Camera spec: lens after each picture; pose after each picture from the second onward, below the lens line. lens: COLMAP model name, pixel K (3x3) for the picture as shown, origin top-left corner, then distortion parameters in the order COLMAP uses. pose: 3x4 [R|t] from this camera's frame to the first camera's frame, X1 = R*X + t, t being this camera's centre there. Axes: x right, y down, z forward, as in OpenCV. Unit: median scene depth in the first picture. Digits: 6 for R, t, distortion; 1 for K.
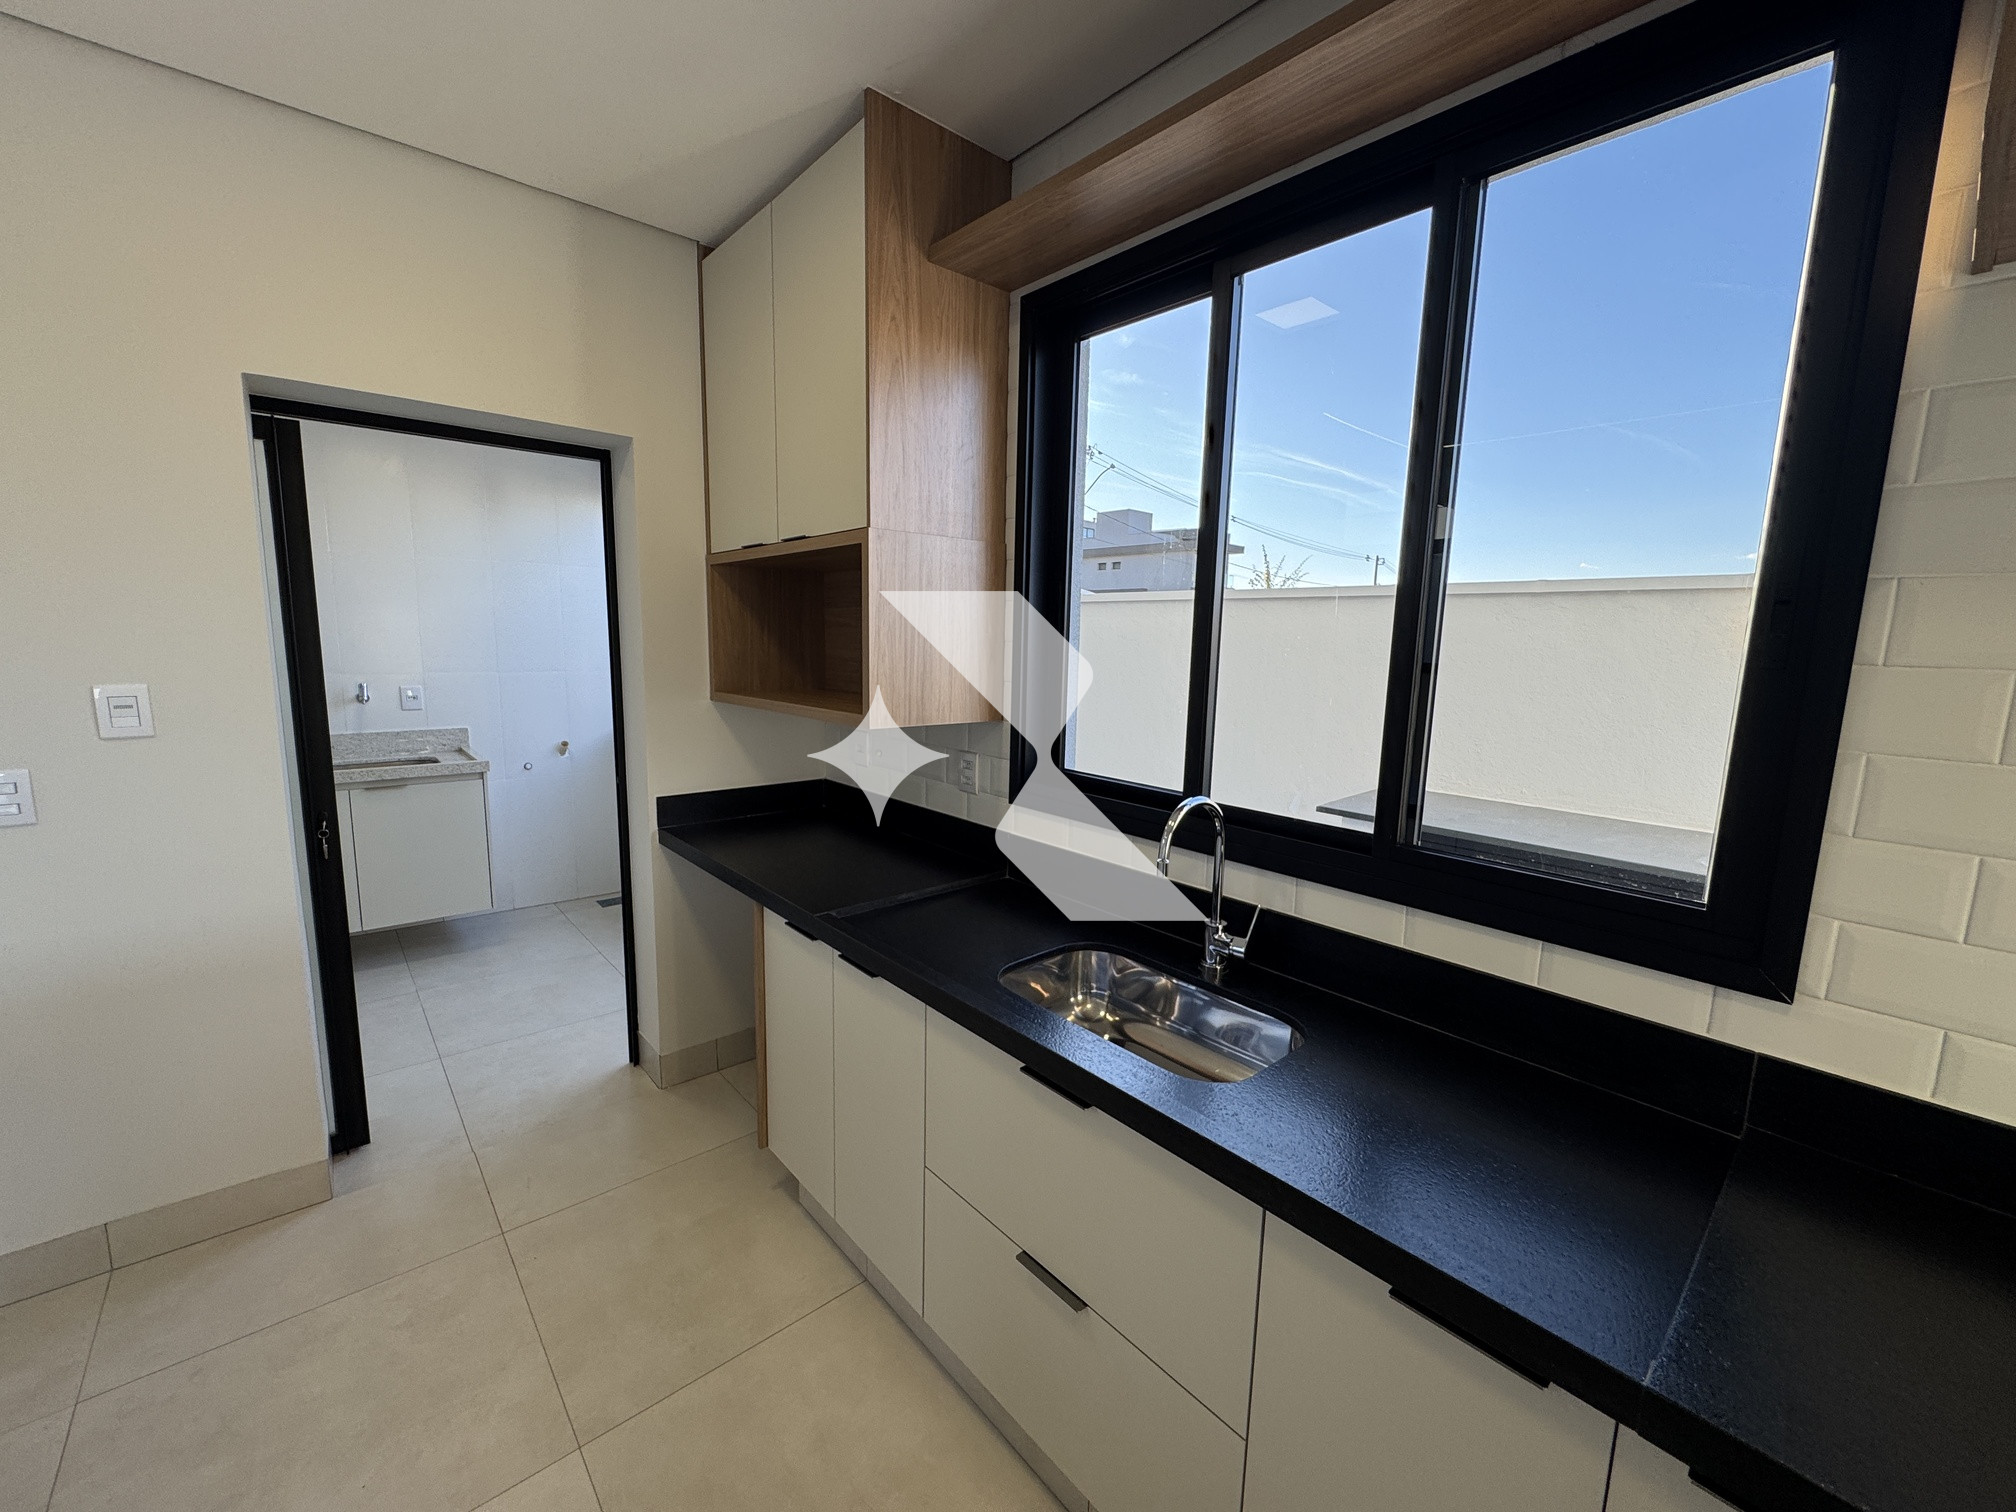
lens RADIAL K [[805.0, 0, 1008.0], [0, 805.0, 756.0], [0, 0, 1]] dist [-0.001713, -0.000425]
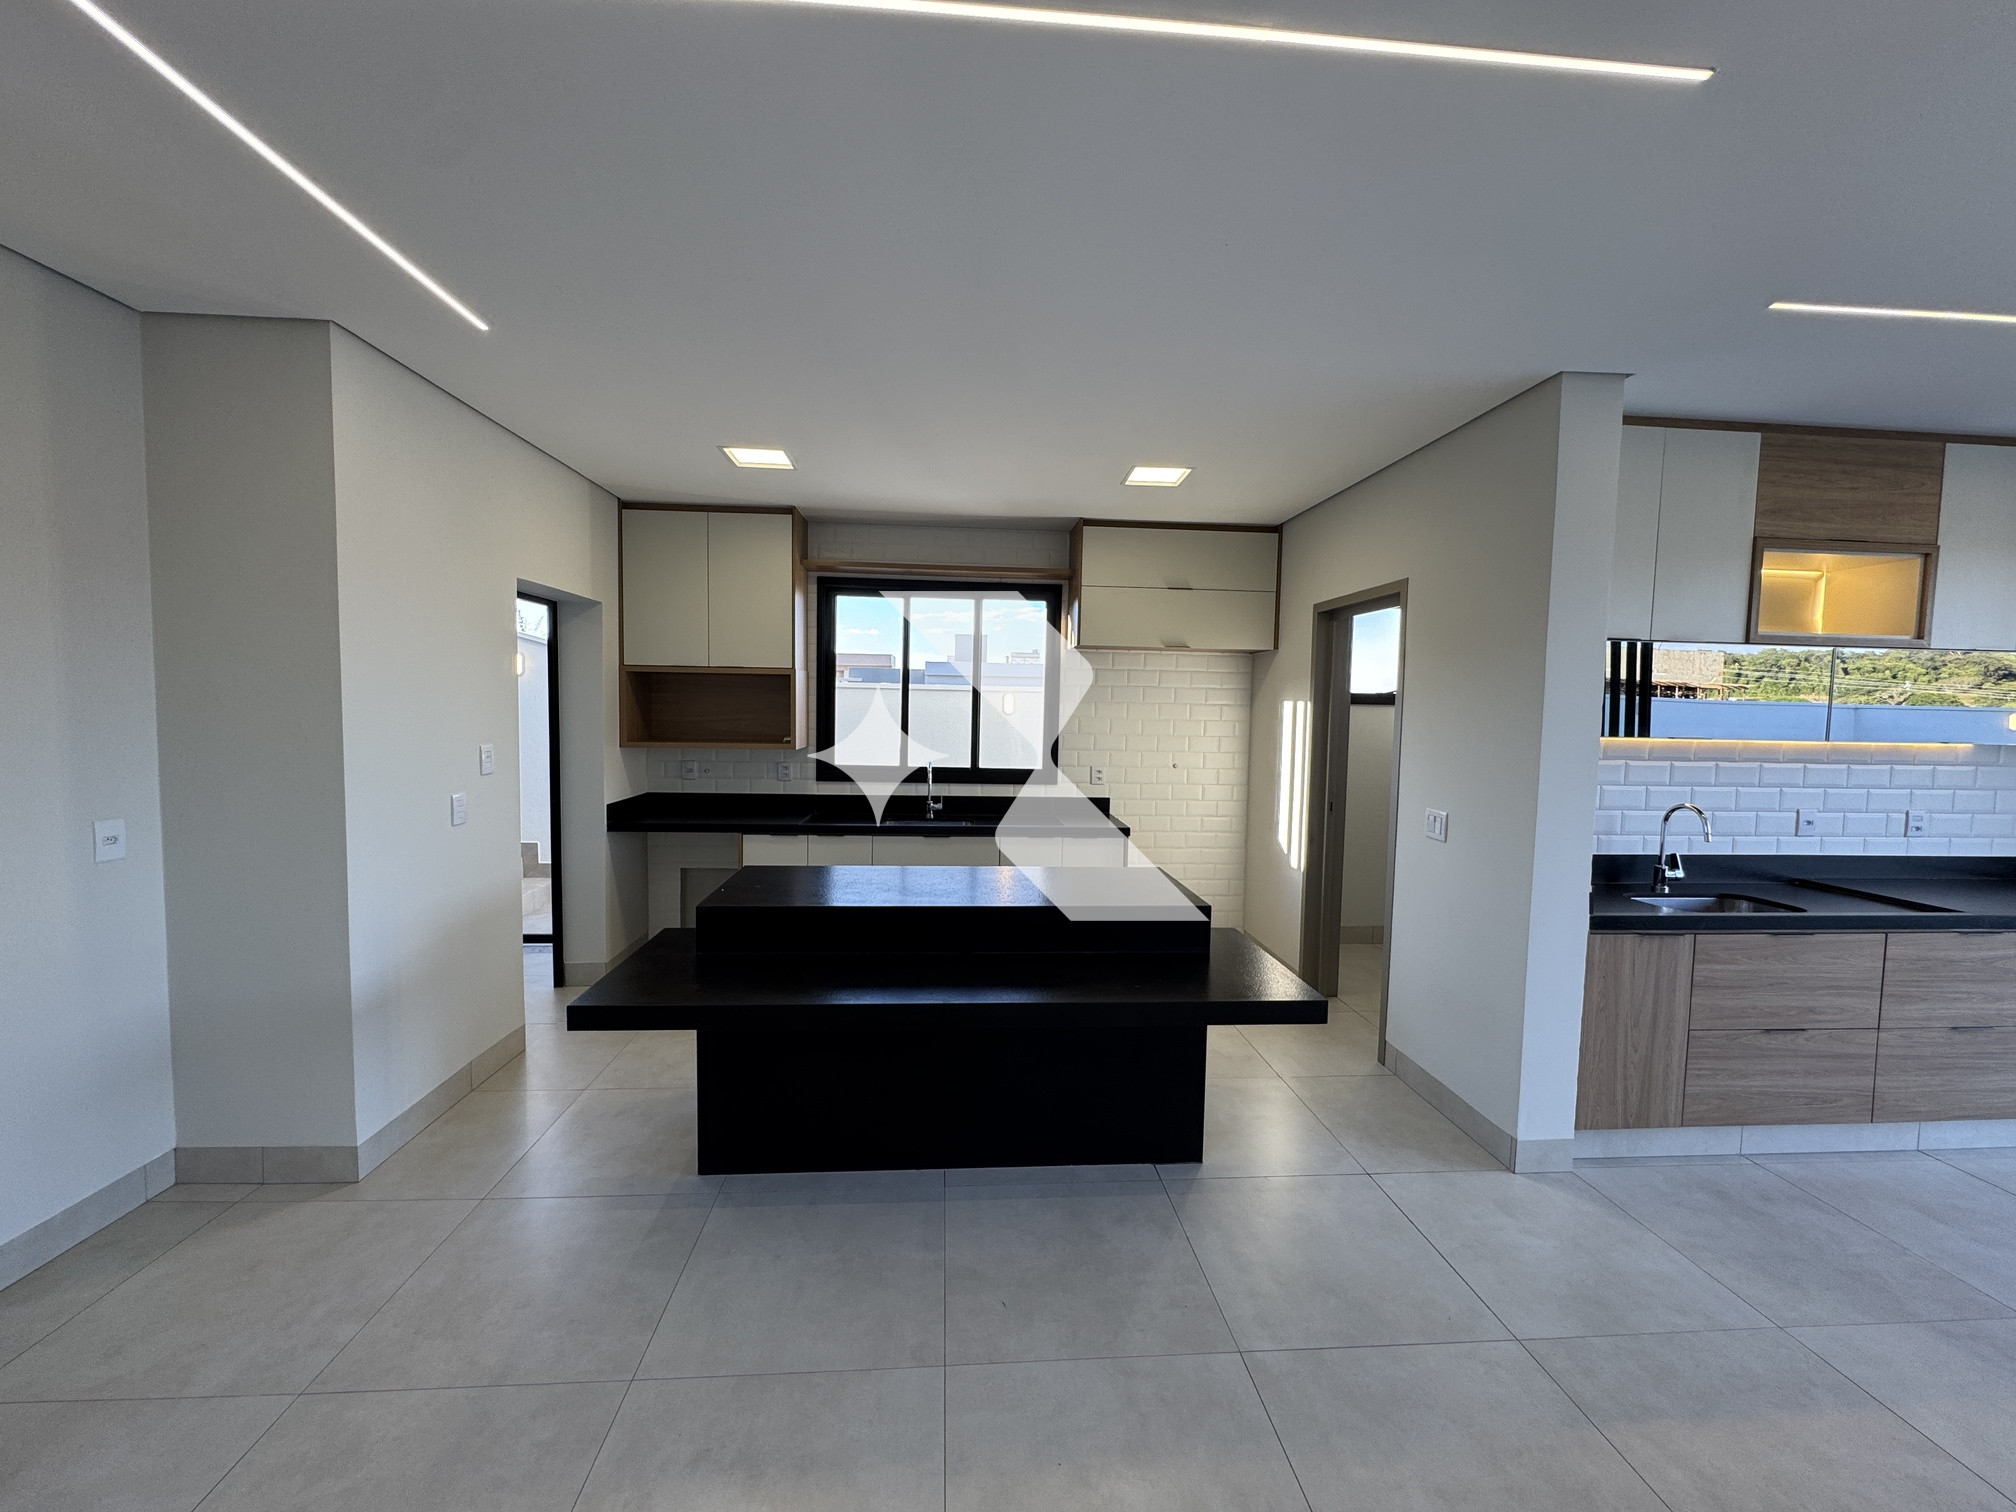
lens RADIAL K [[805.0, 0, 1008.0], [0, 805.0, 756.0], [0, 0, 1]] dist [-0.001713, -0.000425]
pose [[0.600544, -0.059853, 0.797349, -1.665489], [0.108708, 0.994047, -0.007258, 0.070323], [-0.792168, 0.091037, 0.603475, -0.940742]]
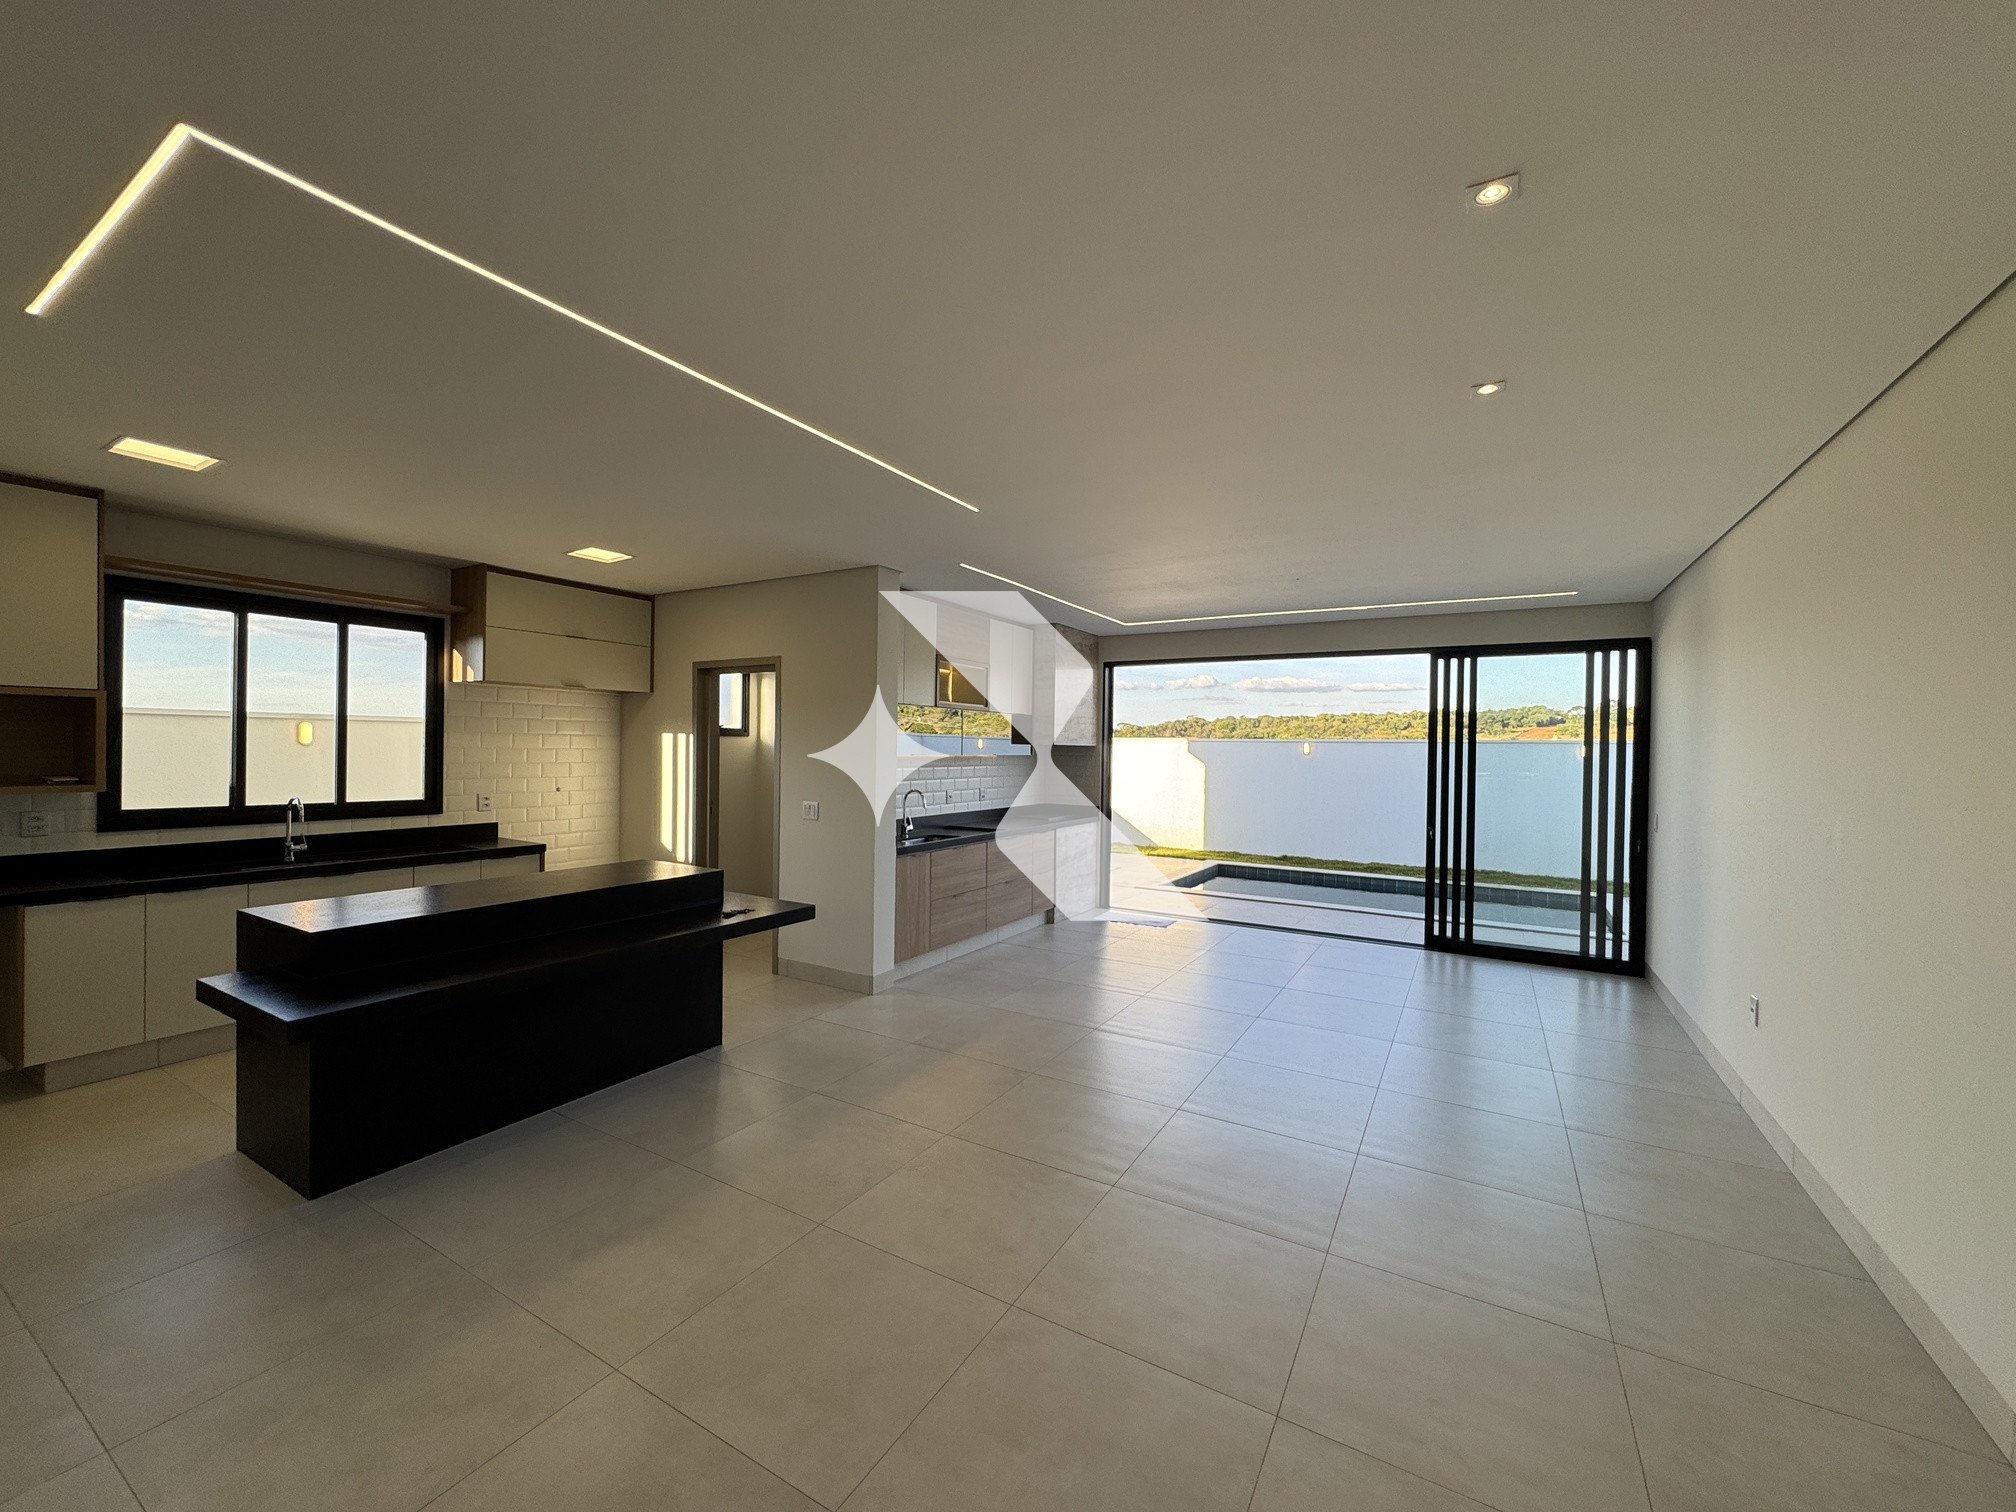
lens RADIAL K [[805.0, 0, 1008.0], [0, 805.0, 756.0], [0, 0, 1]] dist [-0.001713, -0.000425]
pose [[-0.310845, -0.039450, 0.949642, -2.584957], [0.113248, 0.990483, 0.078216, -0.023876], [-0.943690, 0.131858, -0.303419, -0.461617]]
